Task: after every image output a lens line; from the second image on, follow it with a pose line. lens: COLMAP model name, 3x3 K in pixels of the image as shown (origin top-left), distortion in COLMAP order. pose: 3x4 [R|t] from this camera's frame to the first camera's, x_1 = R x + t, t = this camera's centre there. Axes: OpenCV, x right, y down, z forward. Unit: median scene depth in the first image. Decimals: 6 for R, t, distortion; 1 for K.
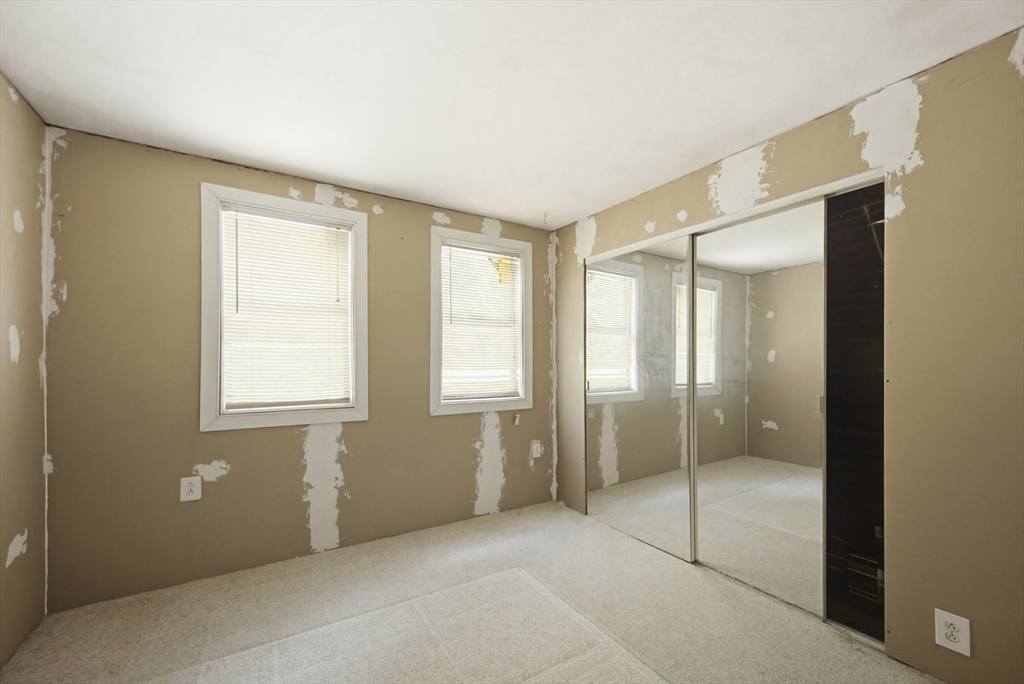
lens RADIAL K [[415.8, 0, 531.1], [0, 415.8, 360.6], [0, 0, 1]] dist [0.002384, 0.000265]
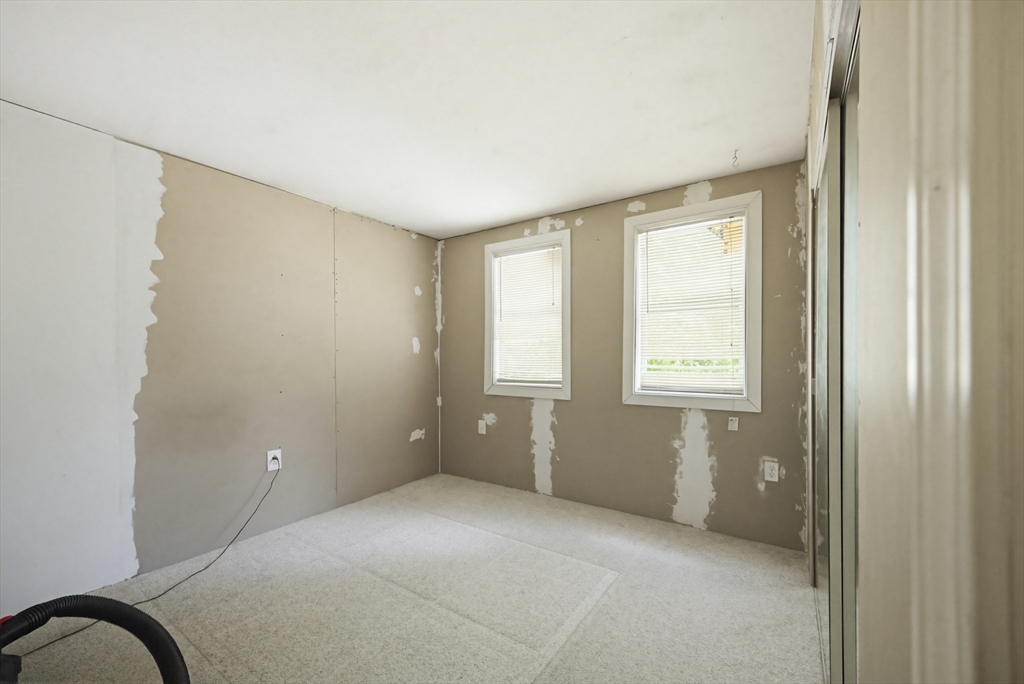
lens RADIAL K [[415.8, 0, 513.5], [0, 415.8, 352.2], [0, 0, 1]] dist [0.002384, 0.000265]
pose [[0.380639, -0.003945, -0.924715, 0.671711], [0.010343, 0.999947, -0.000008, 0.002057], [0.924666, -0.009562, 0.380659, 0.395121]]
